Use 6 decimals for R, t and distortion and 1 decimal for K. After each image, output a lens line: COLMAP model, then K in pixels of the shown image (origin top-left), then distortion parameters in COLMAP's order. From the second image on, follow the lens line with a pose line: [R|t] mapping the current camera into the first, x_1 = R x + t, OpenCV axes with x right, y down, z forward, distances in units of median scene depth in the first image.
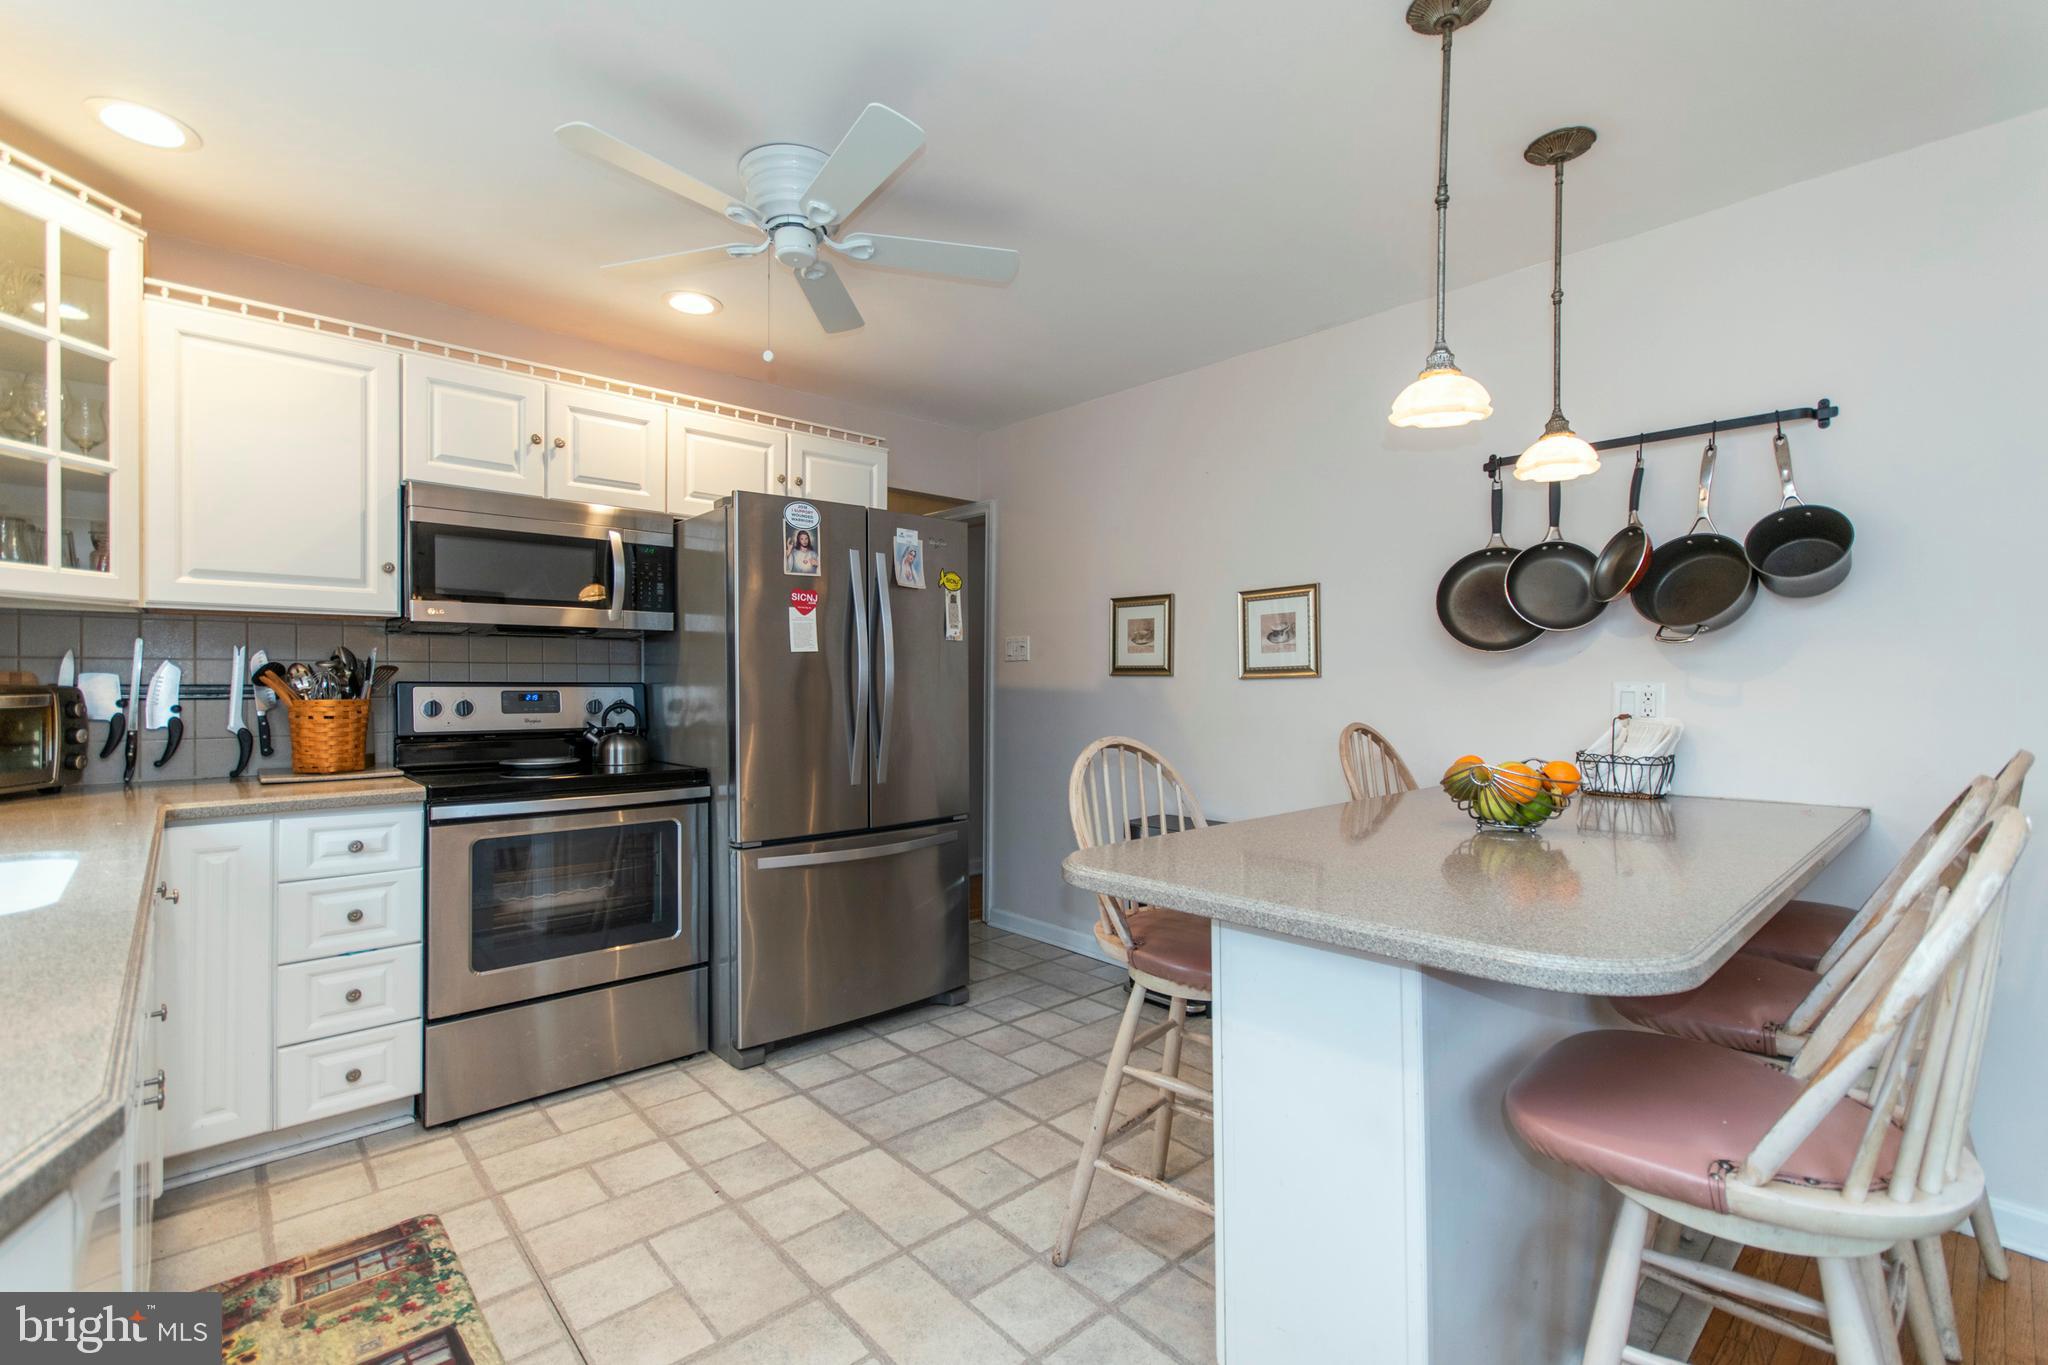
lens RADIAL K [[887.1, 0, 1000.2], [0, 887.1, 680.6], [0, 0, 1]] dist [0.002825, 0.000264]
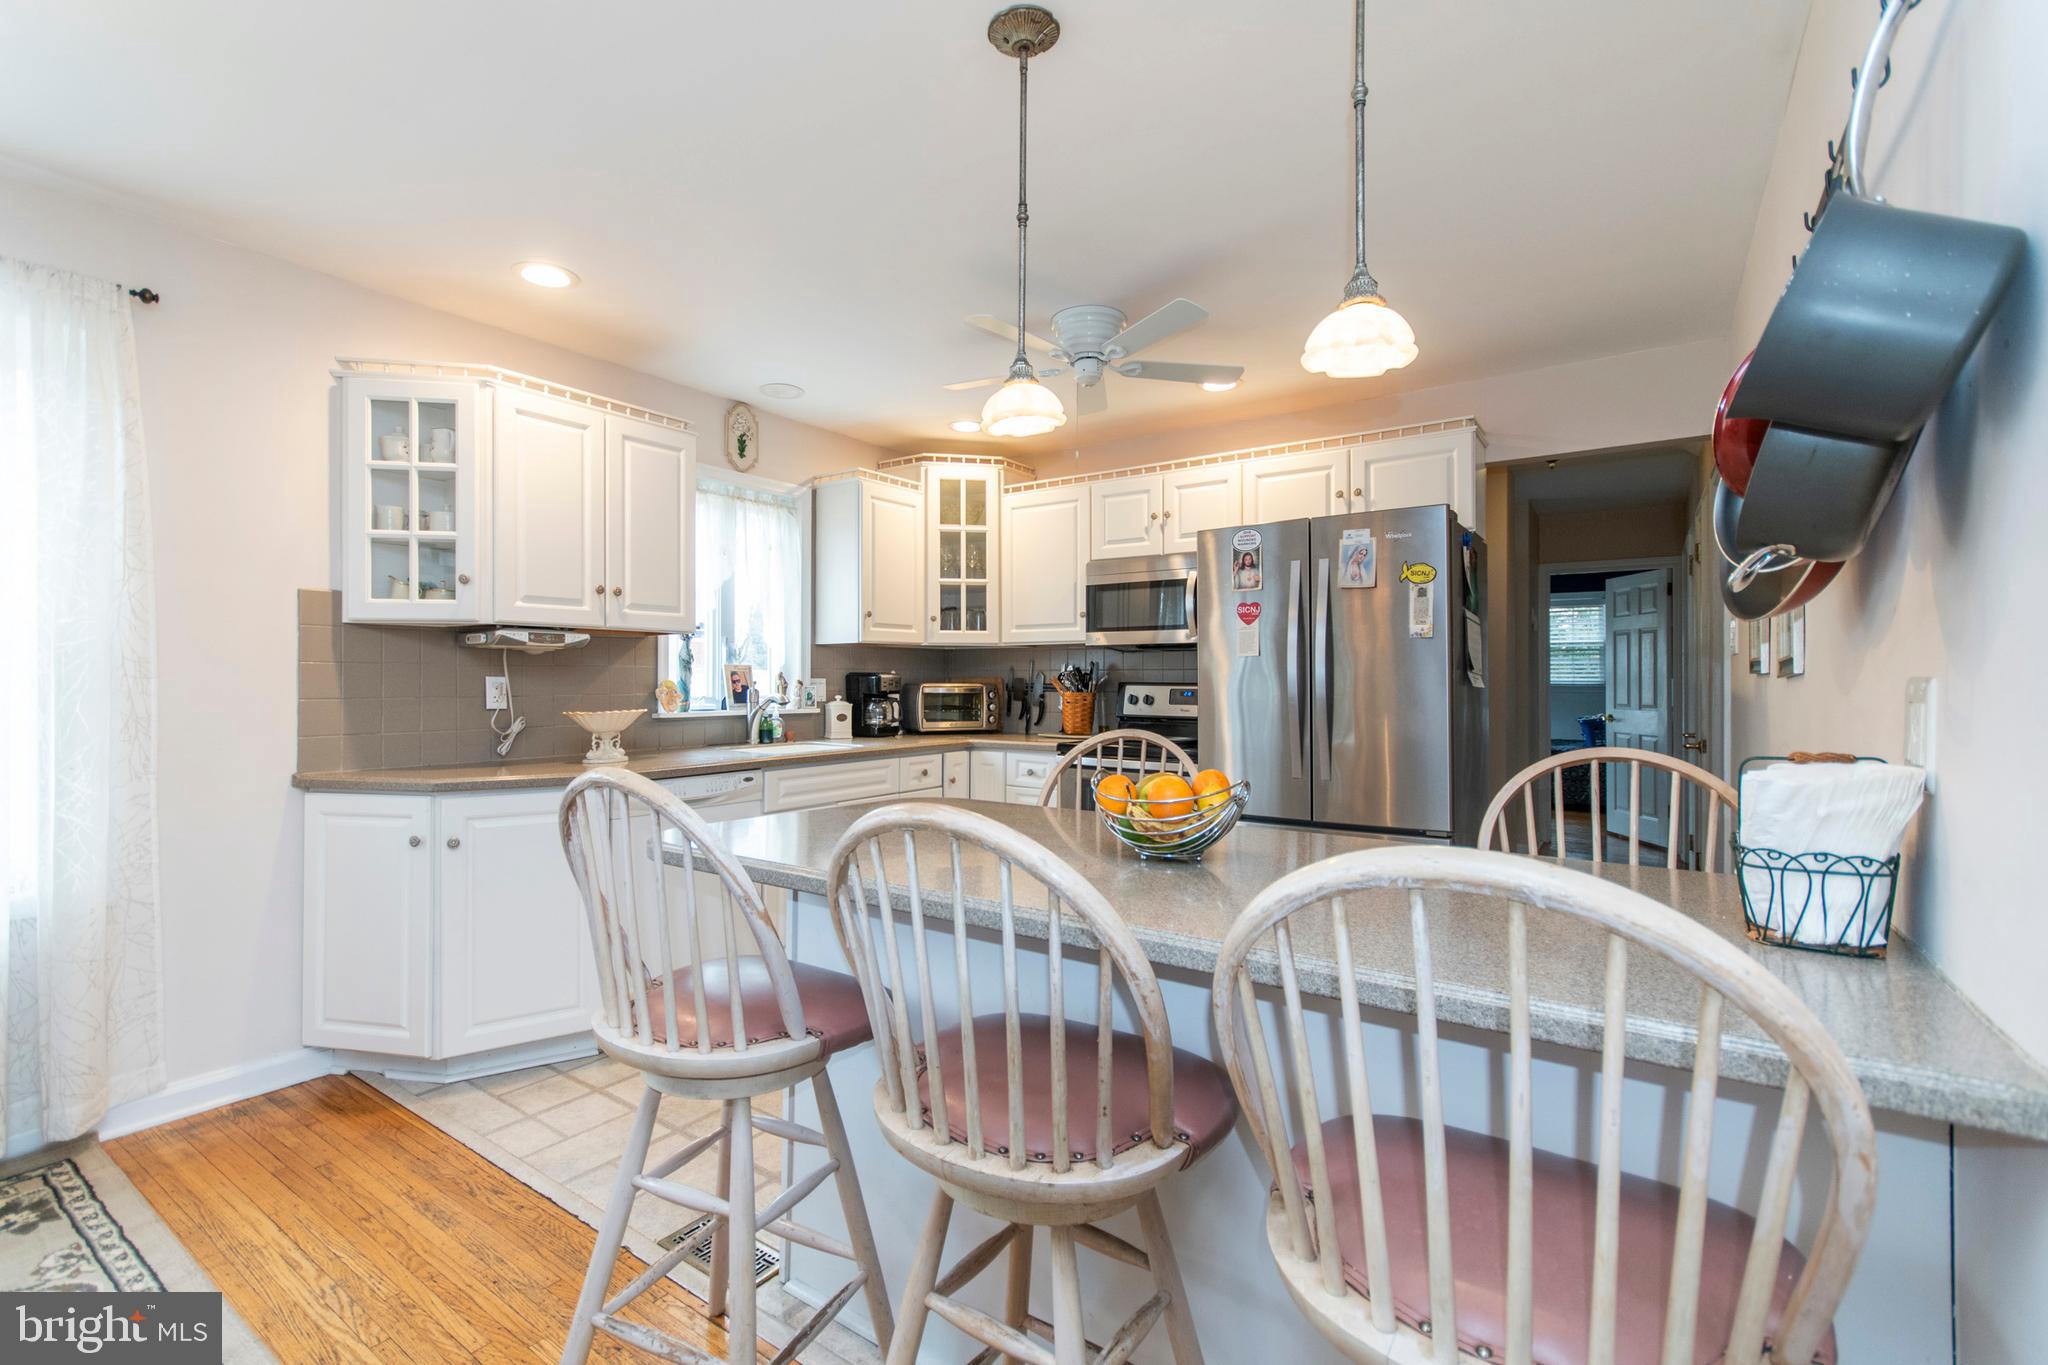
lens RADIAL K [[932.1, 0, 1023.6], [0, 932.1, 674.1], [0, 0, 1]] dist [0.002972, 0.000149]
pose [[0.224530, -0.009180, -0.974424, 0.937364], [-0.002792, 0.999945, -0.010063, 0.003942], [0.974463, 0.004980, 0.224492, 0.455020]]
